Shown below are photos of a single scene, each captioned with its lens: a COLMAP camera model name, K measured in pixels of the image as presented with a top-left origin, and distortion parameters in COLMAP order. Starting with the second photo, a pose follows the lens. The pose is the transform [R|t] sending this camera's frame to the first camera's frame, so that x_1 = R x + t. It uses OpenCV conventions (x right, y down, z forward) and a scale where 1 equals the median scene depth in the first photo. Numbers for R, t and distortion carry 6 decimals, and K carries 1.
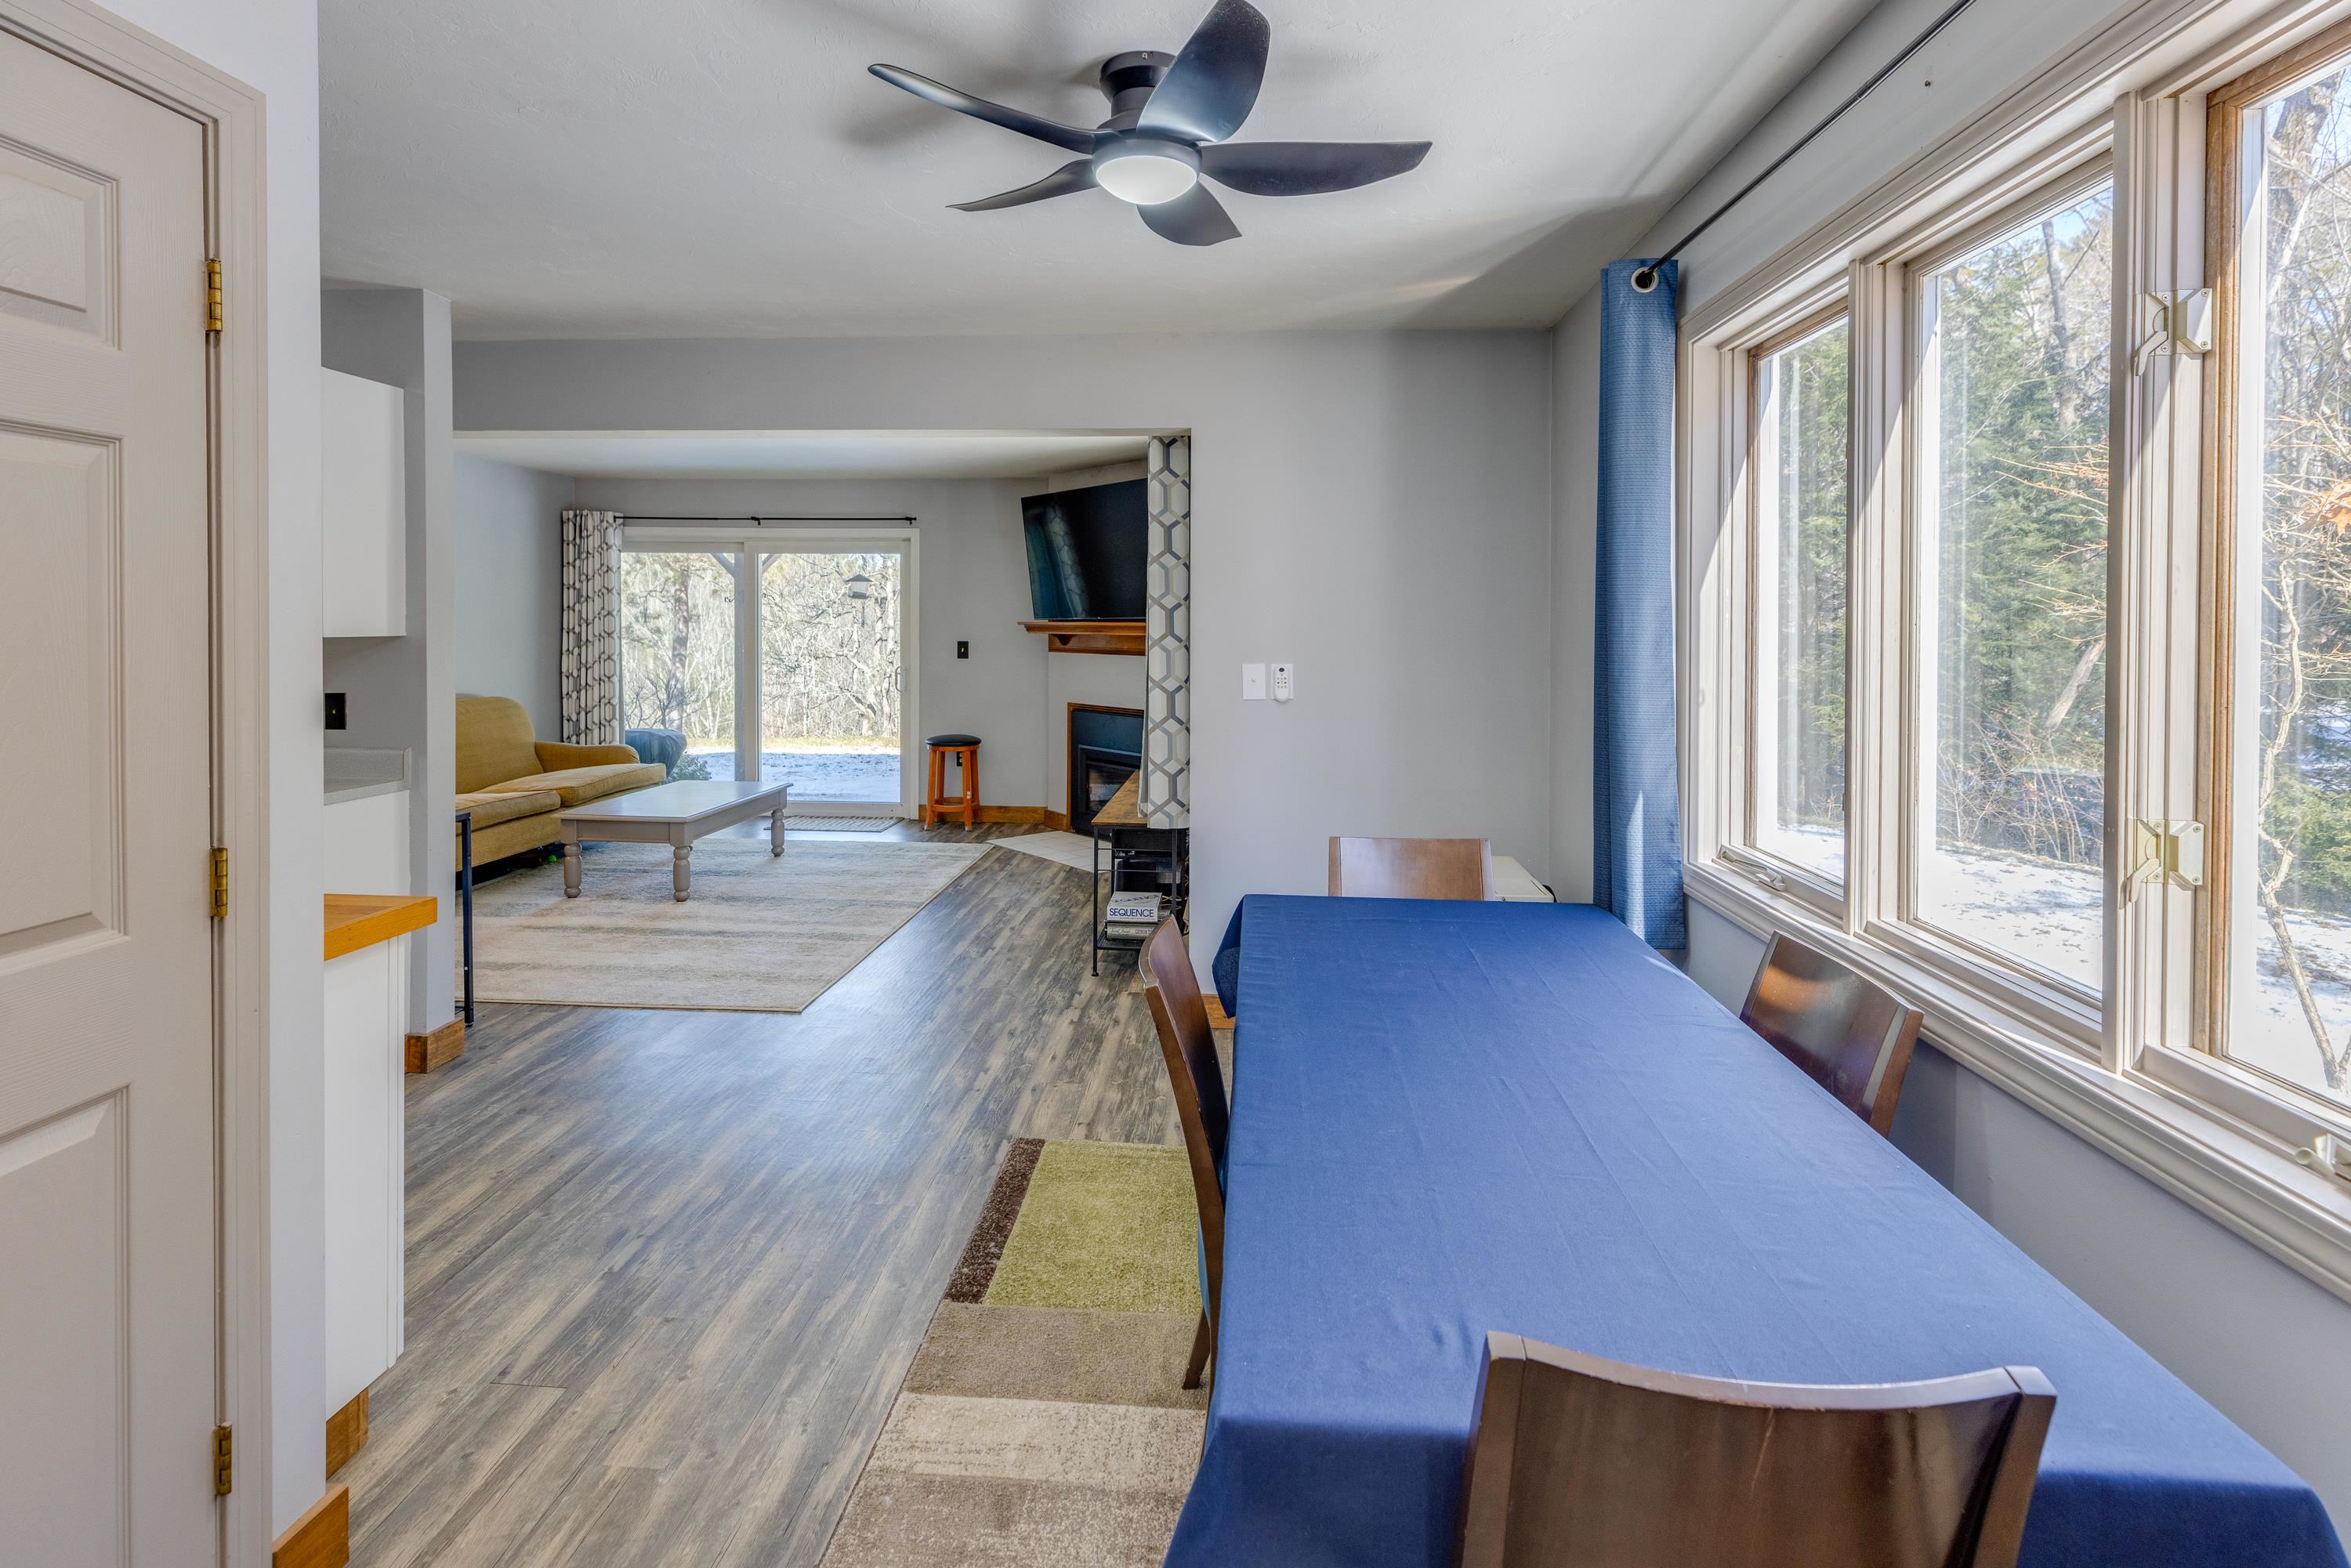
lens RADIAL K [[1116.4, 0, 1176.4], [0, 1116.4, 637.5], [0, 0, 1]] dist [0.003658, 0.000297]
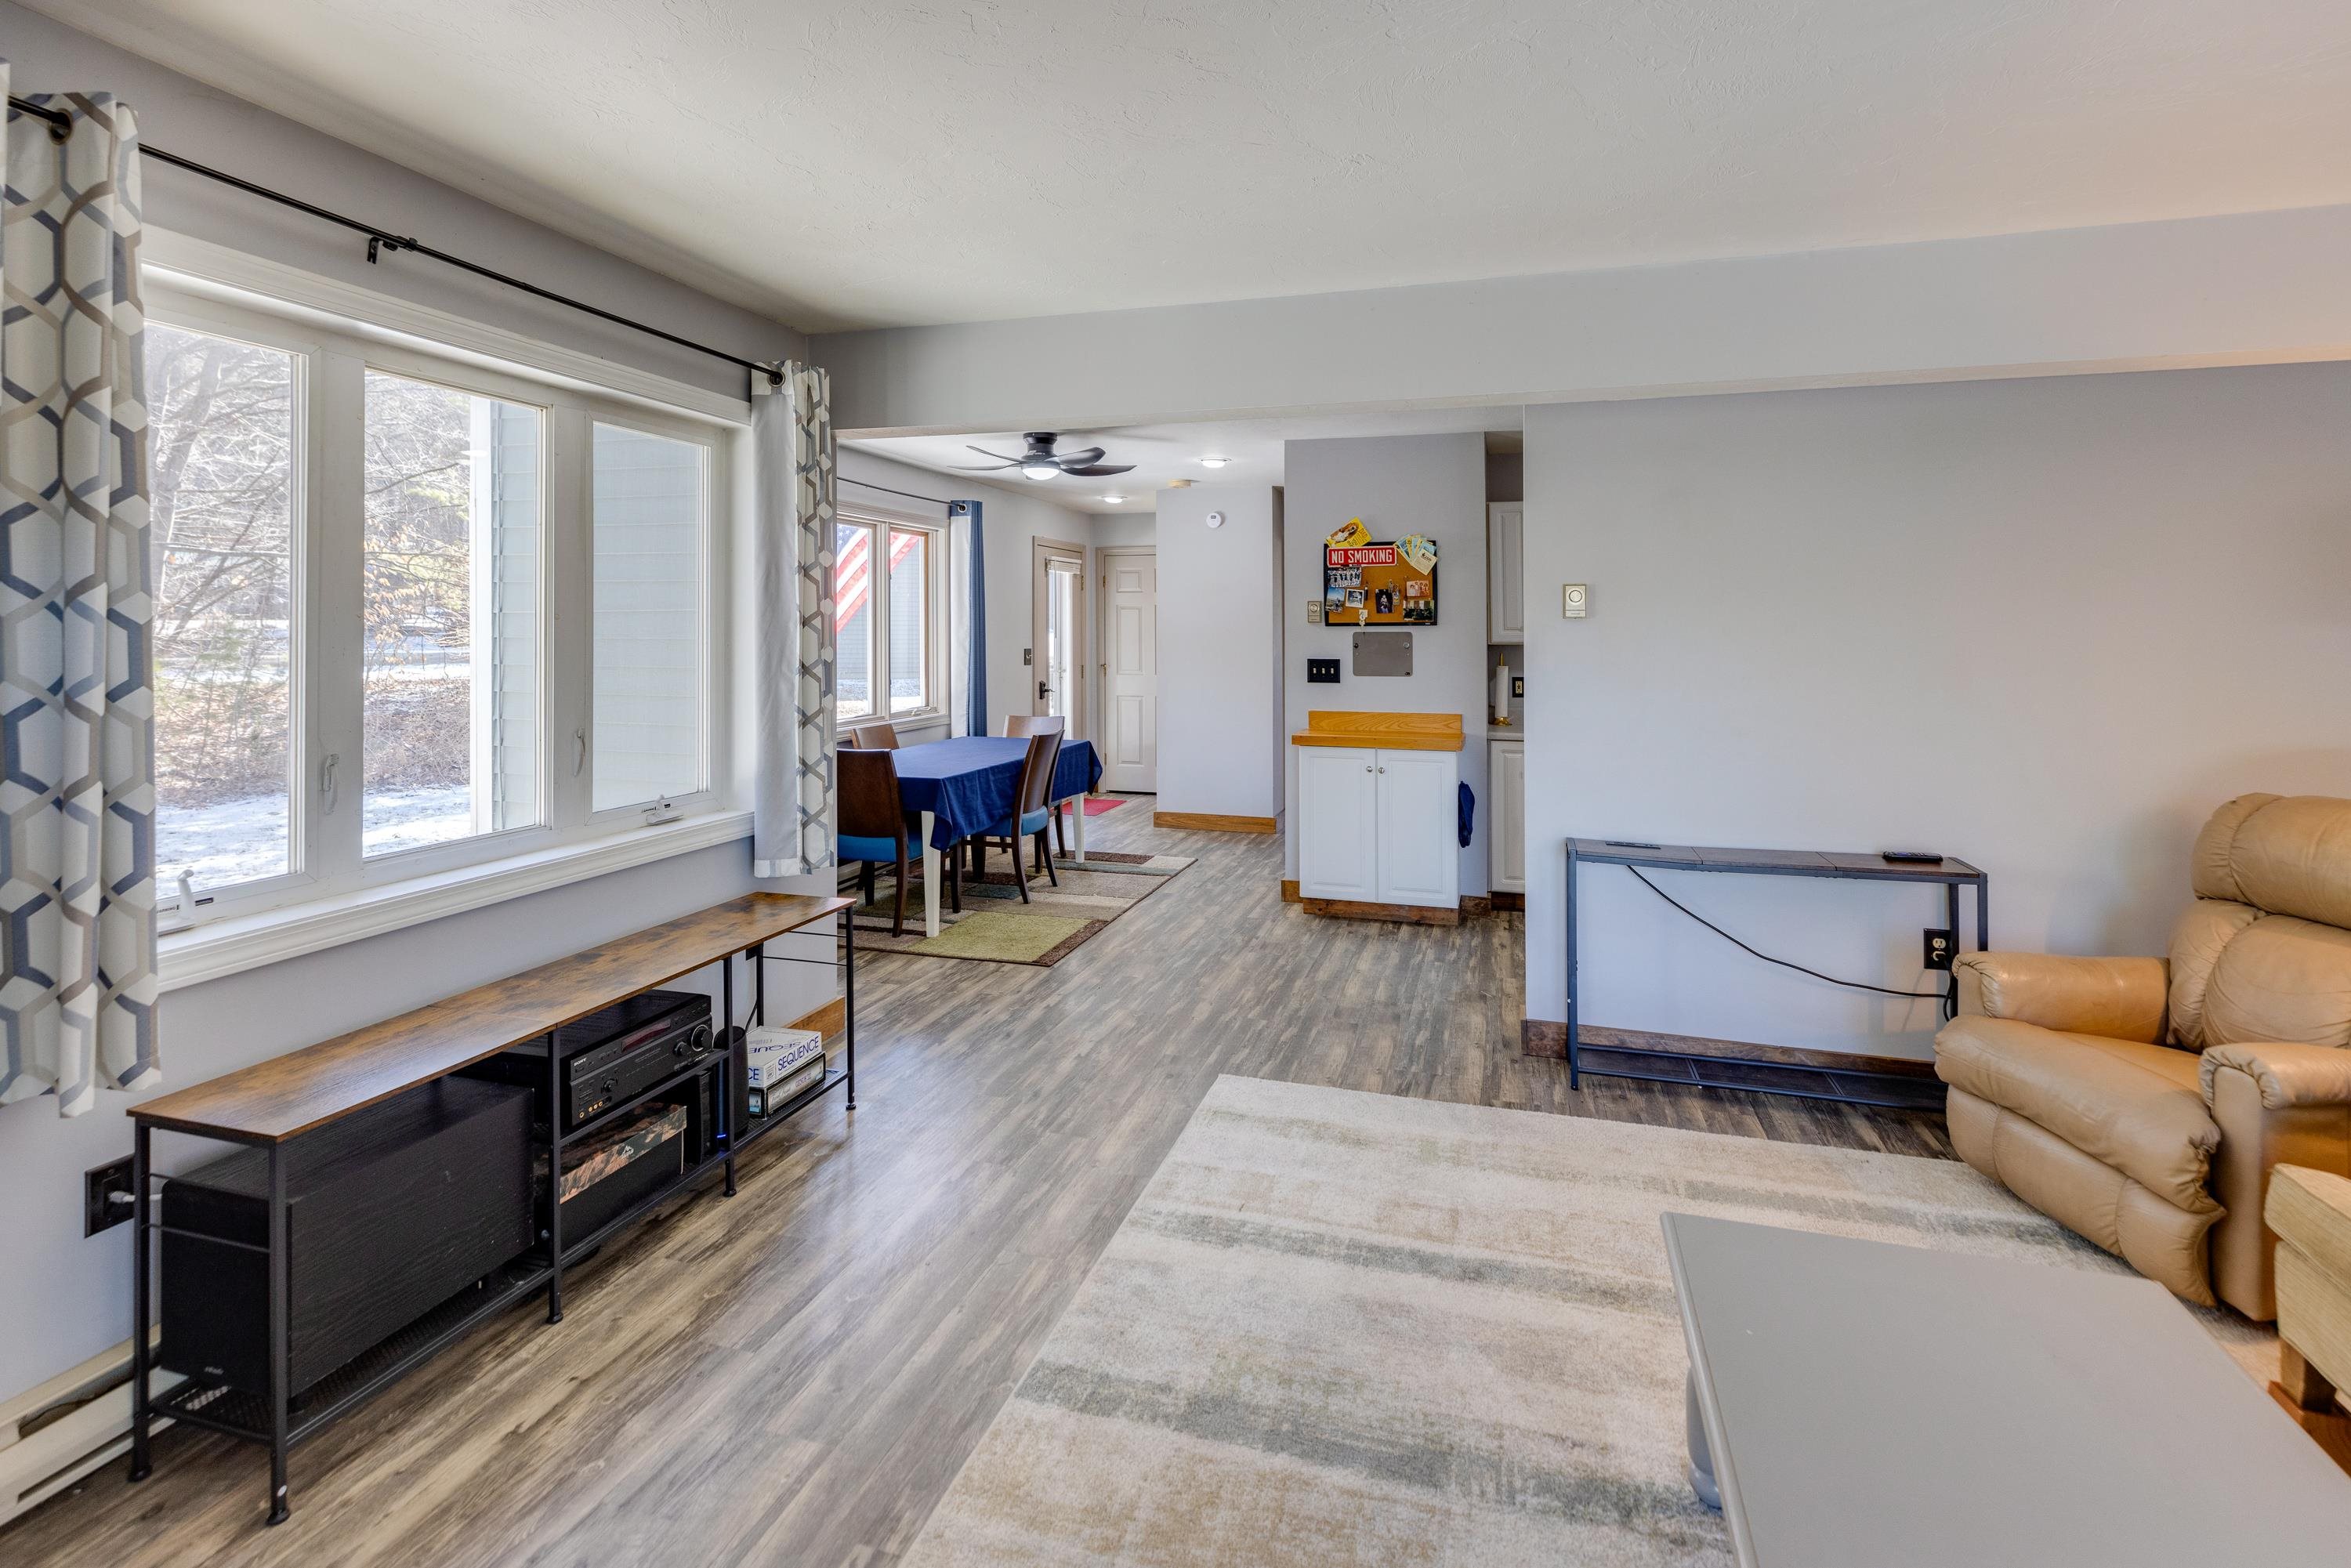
lens RADIAL K [[1105.5, 0, 1185.4], [0, 1105.5, 607.0], [0, 0, 1]] dist [0.002072, 0.000448]
pose [[-0.976764, -0.003011, 0.214297, -0.346405], [-0.004698, 0.999962, -0.007360, -0.020018], [-0.214266, -0.008196, -0.976741, 1.299167]]
